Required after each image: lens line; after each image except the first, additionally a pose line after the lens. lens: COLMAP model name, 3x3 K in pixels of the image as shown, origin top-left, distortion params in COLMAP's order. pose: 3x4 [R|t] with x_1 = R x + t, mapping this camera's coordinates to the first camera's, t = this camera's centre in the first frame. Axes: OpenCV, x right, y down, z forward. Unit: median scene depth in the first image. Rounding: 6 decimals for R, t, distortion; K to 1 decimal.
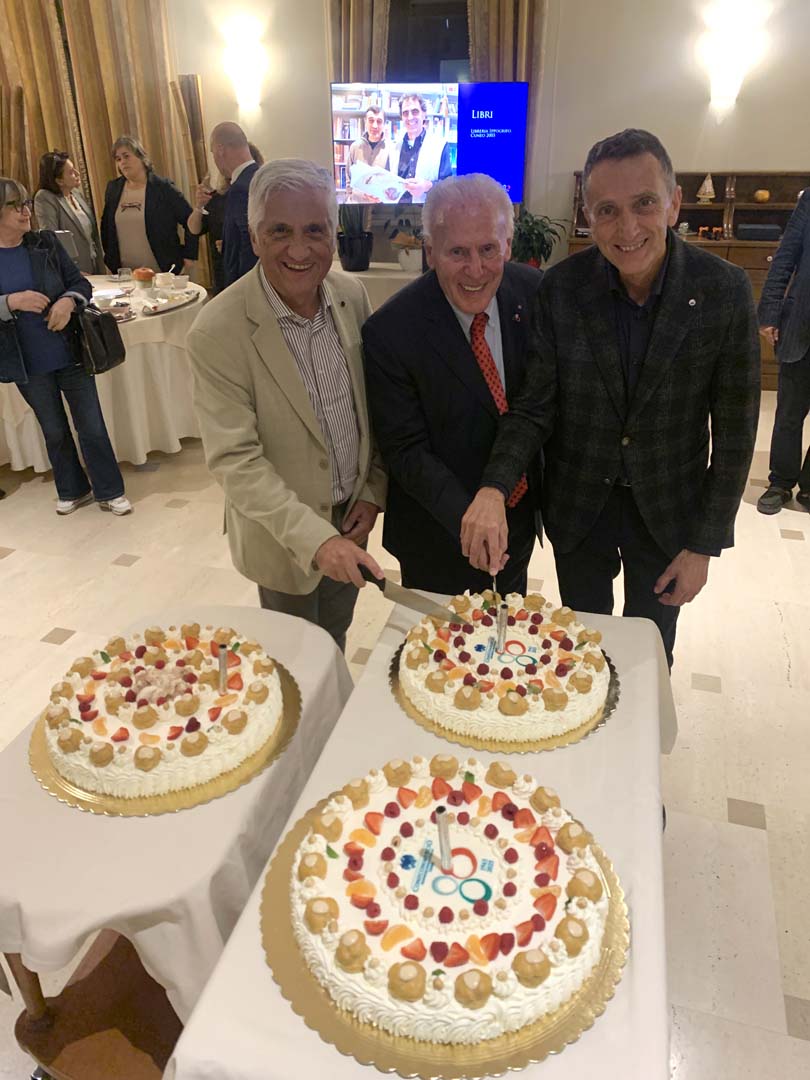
lens RADIAL K [[826.8, 0, 404.3], [0, 826.8, 537.9], [0, 0, 1]] dist [0.008705, 0.003636]
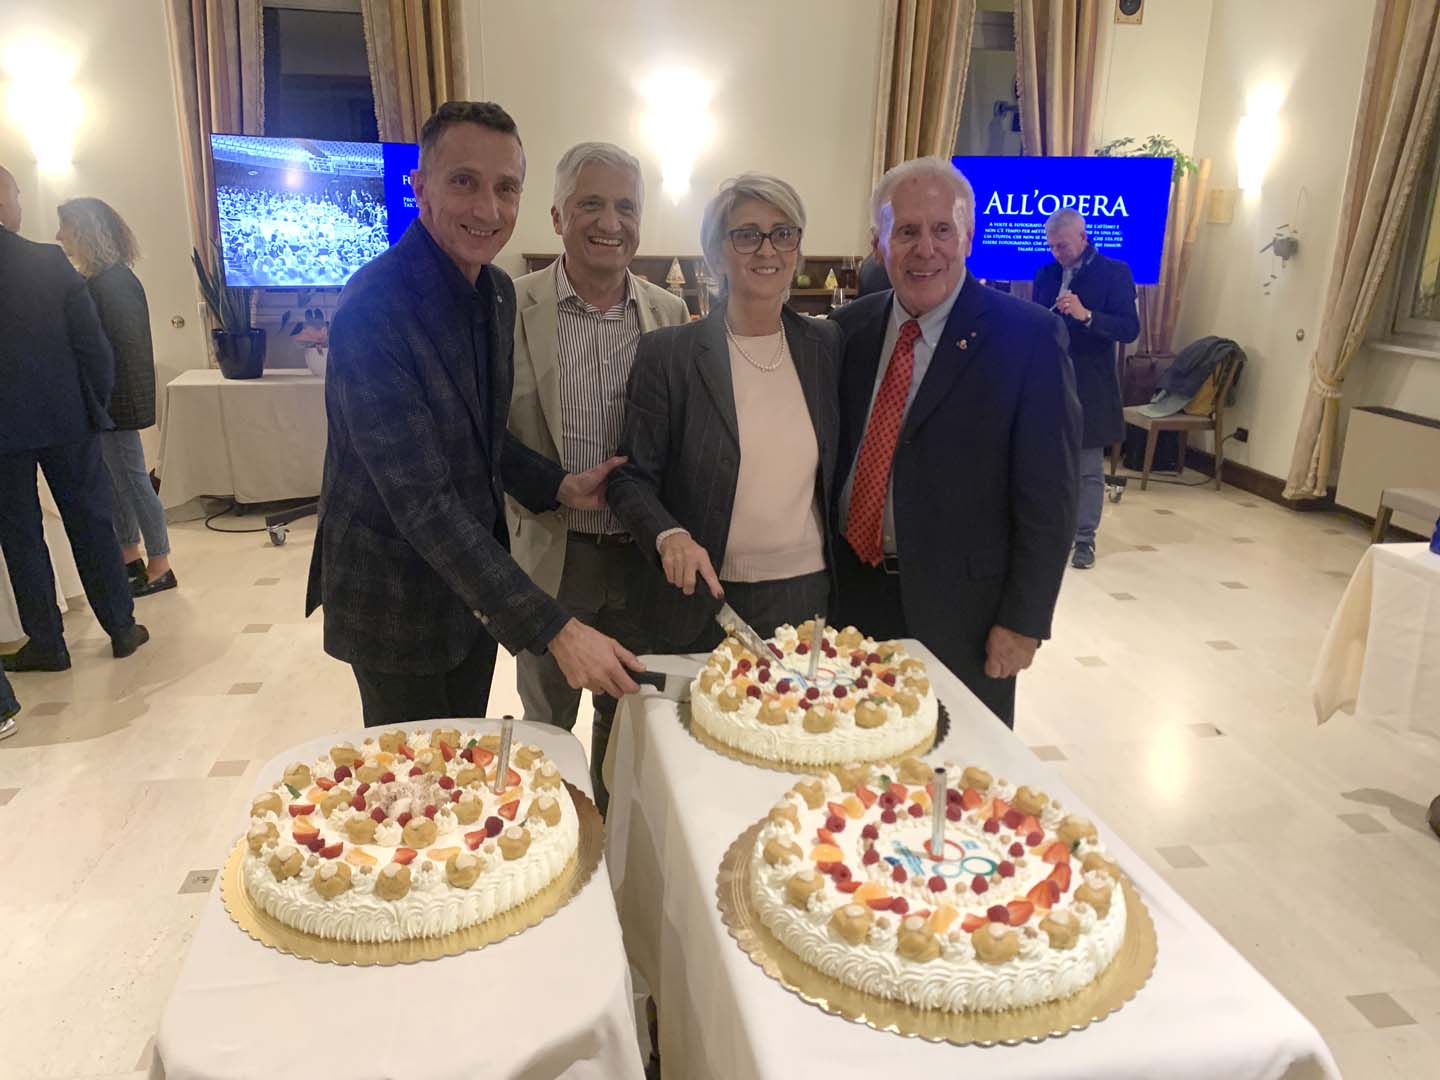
lens RADIAL K [[1102.4, 0, 721.2], [0, 1102.4, 539.1], [0, 0, 1]] dist [0.008705, 0.003636]
pose [[0.899073, -0.099908, 0.426246, -0.471699], [0.181576, 0.971021, -0.155396, 0.170855], [-0.398369, 0.217109, 0.891160, 0.000104]]
